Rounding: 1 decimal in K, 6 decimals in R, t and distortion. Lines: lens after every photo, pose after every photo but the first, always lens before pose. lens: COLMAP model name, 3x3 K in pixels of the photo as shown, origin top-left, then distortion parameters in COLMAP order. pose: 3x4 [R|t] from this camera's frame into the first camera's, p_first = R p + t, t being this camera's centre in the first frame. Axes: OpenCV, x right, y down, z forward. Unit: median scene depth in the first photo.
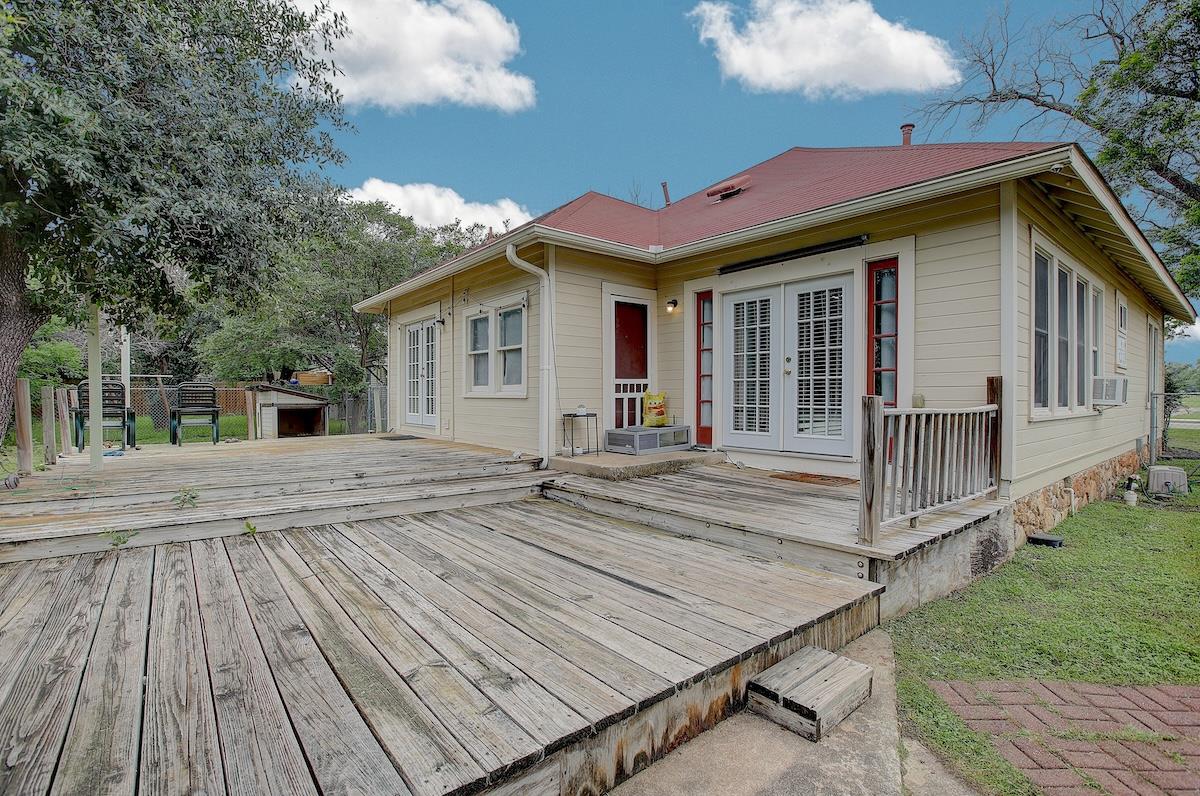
lens RADIAL K [[544.6, 0, 591.4], [0, 544.6, 393.0], [0, 0, 1]] dist [-0.031149, 0.007677]
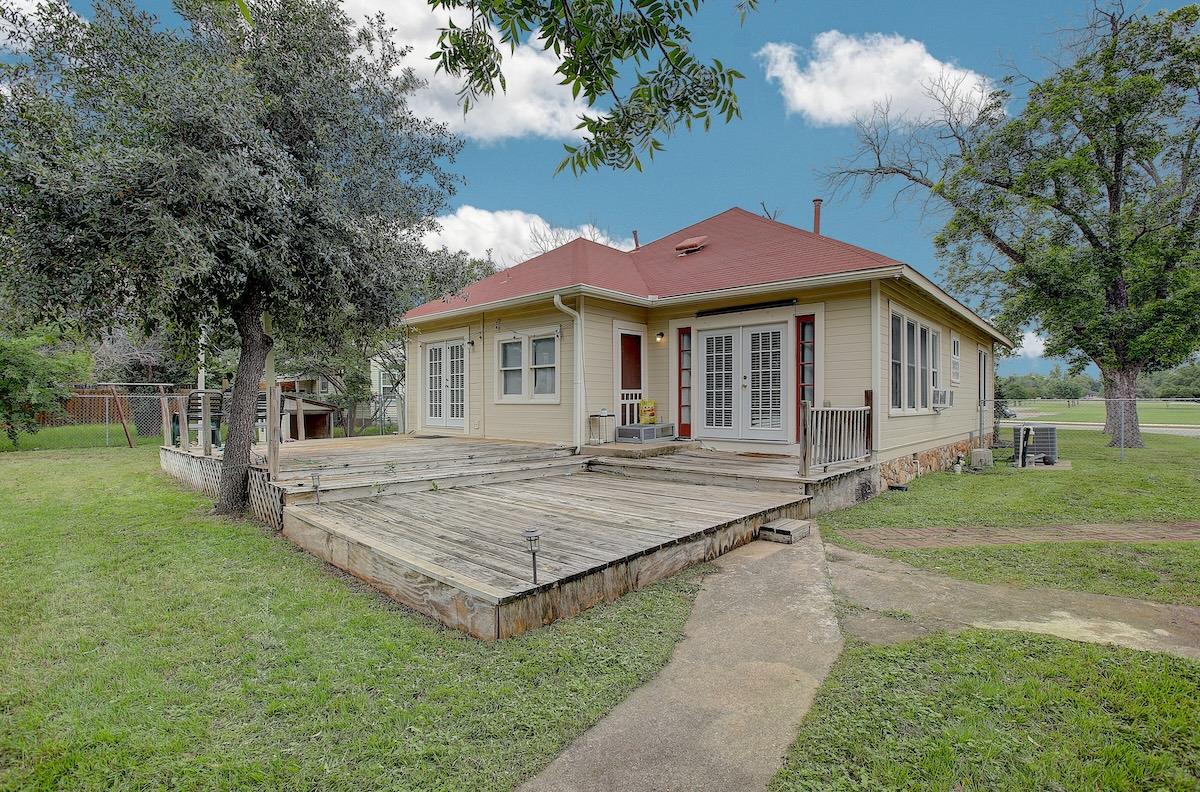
lens RADIAL K [[545.5, 0, 600.0], [0, 545.5, 396.0], [0, 0, 1]] dist [-0.025555, 0.000044]
pose [[0.988135, -0.000078, 0.153590, -0.242768], [0.001307, 0.999968, -0.007902, 0.000736], [-0.153585, 0.008009, 0.988103, -0.388881]]
